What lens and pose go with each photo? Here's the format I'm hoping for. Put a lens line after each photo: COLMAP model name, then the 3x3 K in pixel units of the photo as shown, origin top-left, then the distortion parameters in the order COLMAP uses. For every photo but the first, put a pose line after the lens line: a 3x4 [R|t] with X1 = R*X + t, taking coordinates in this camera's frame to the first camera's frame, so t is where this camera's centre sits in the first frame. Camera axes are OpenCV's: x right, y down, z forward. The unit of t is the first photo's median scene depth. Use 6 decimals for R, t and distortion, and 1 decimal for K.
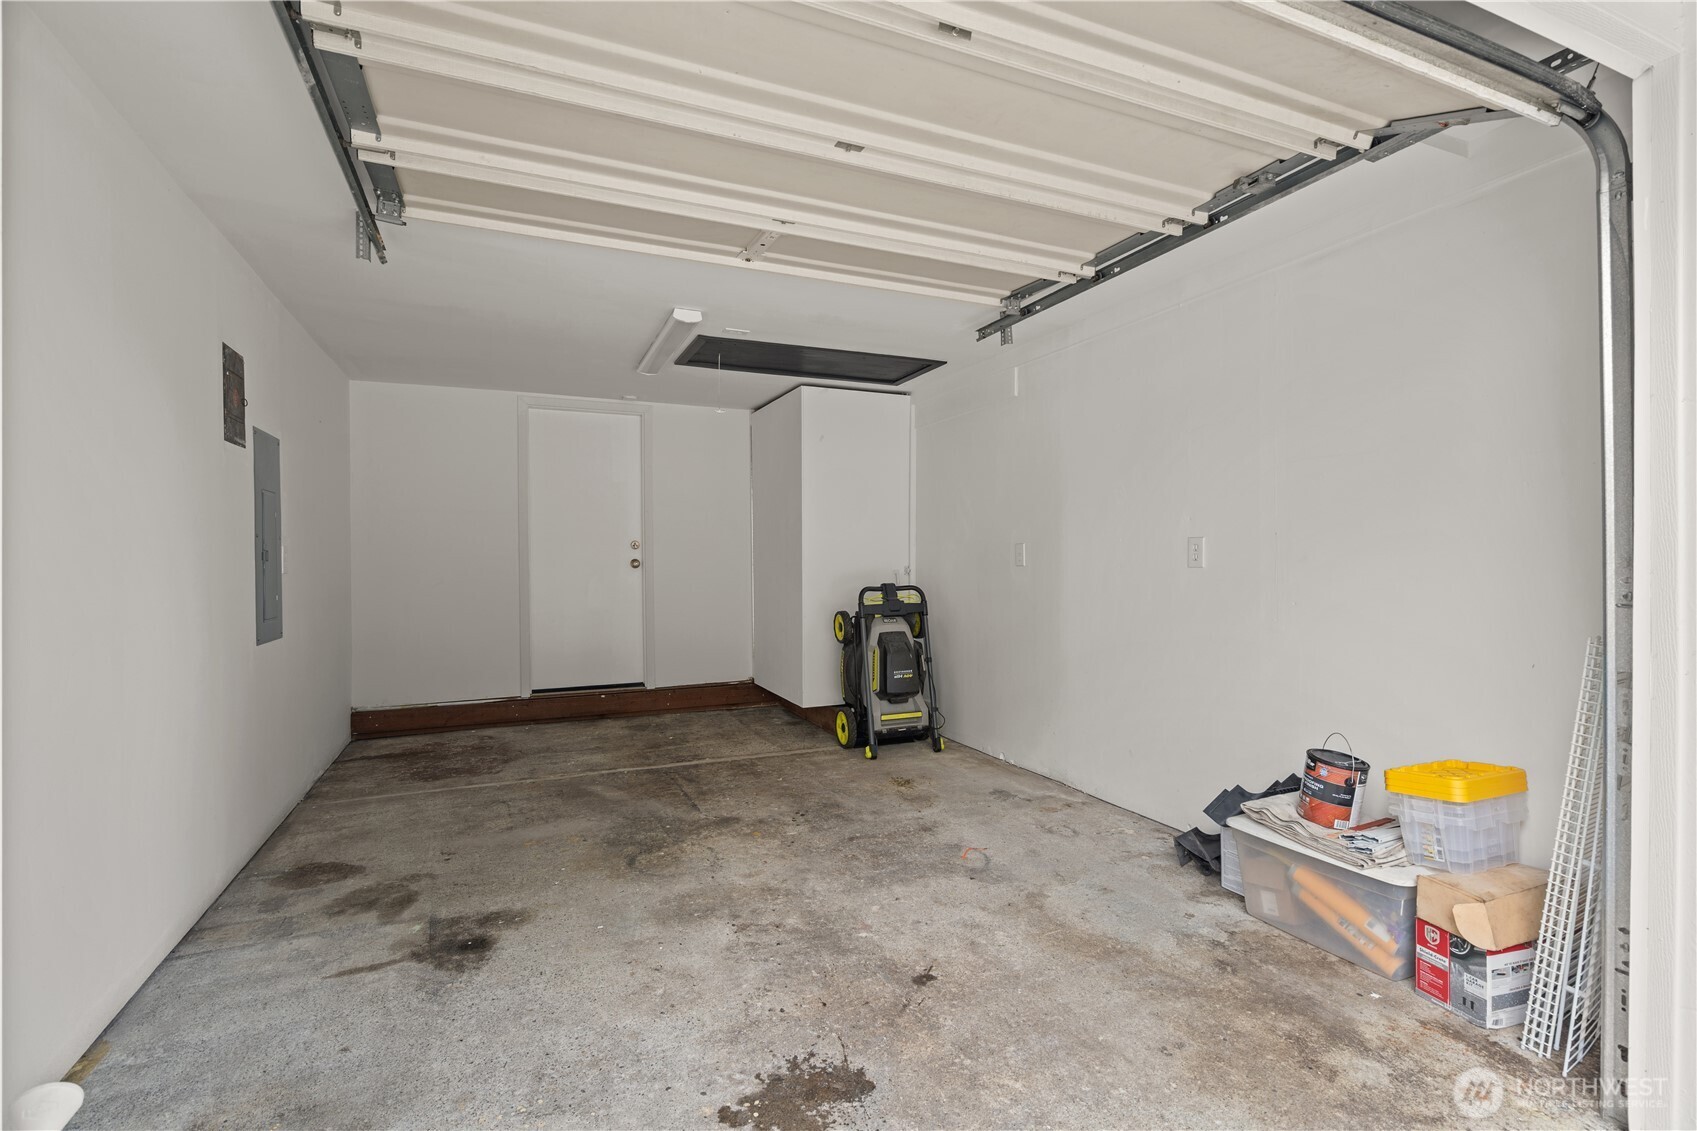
lens RADIAL K [[782.2, 0, 847.4], [0, 782.2, 561.5], [0, 0, 1]] dist [0.000790, -0.000239]
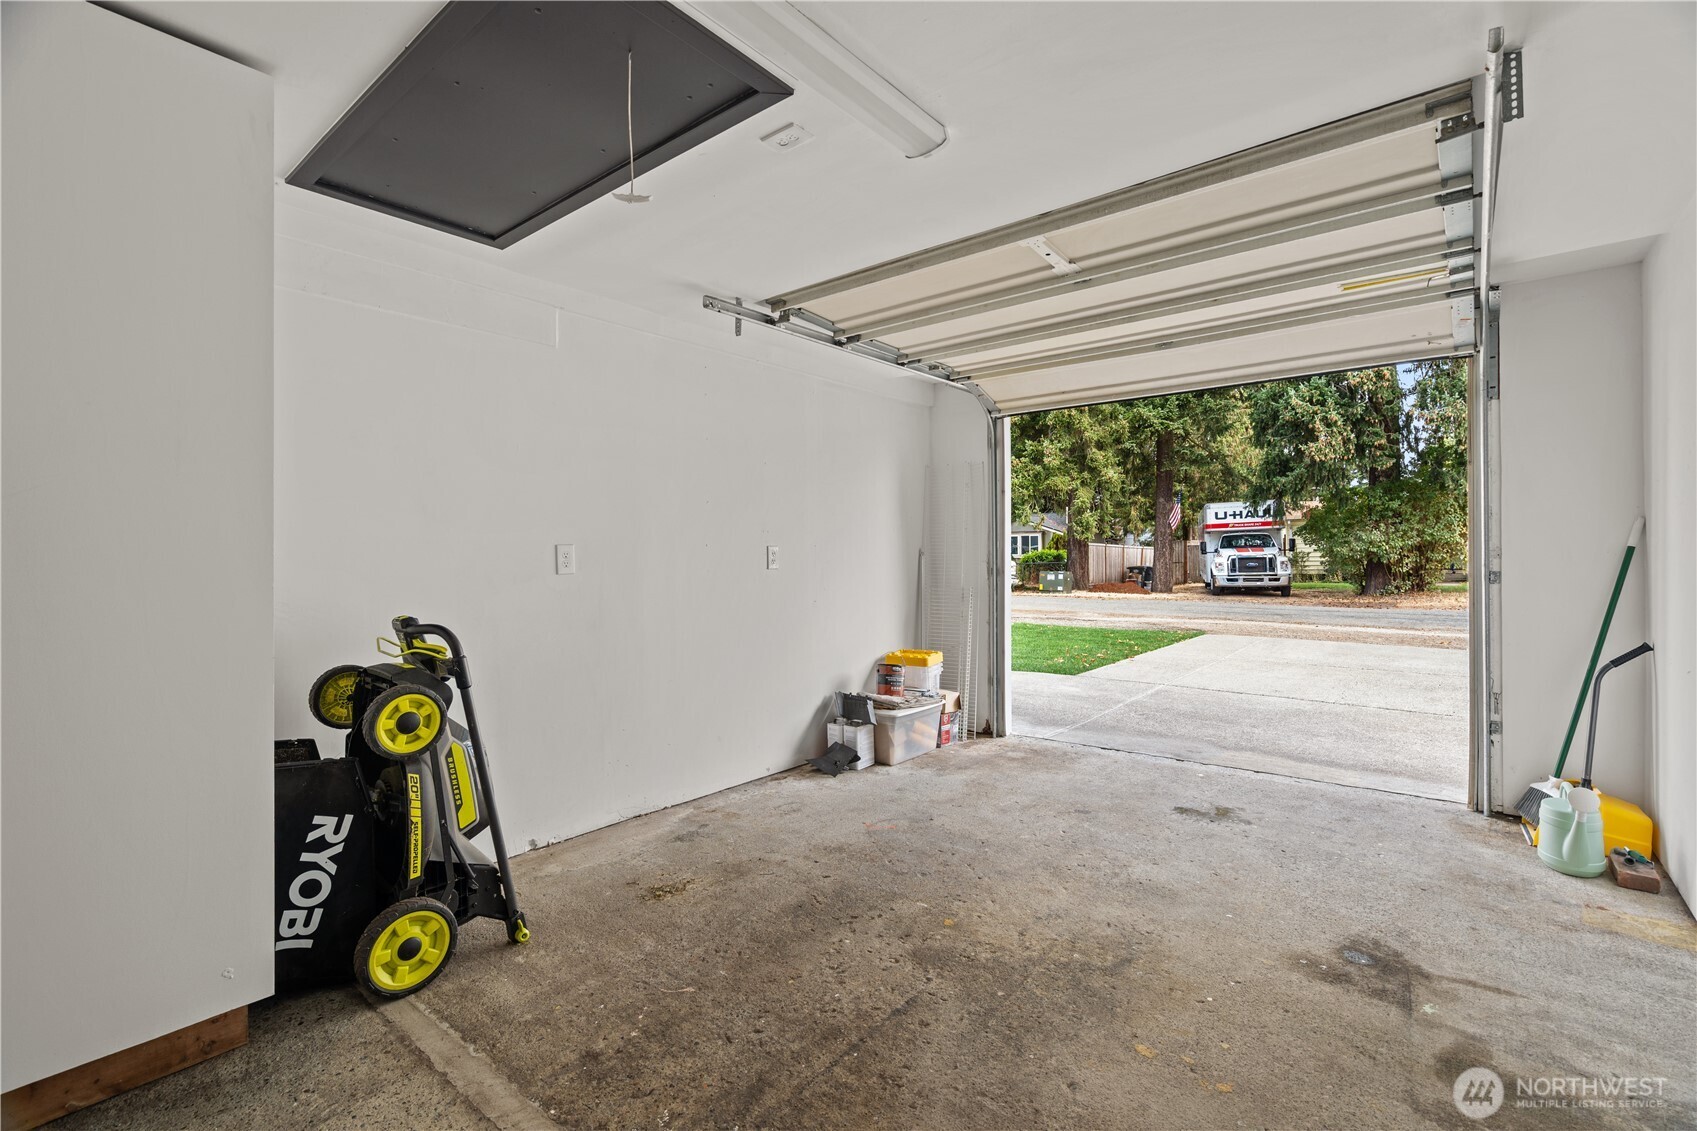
lens RADIAL K [[782.2, 0, 844.3], [0, 782.2, 561.6], [0, 0, 1]] dist [0.000790, -0.000239]
pose [[-0.463852, 0.002655, 0.885909, -0.839606], [0.009008, 0.999958, 0.001719, -0.007188], [-0.885867, 0.008777, -0.463856, 1.620359]]
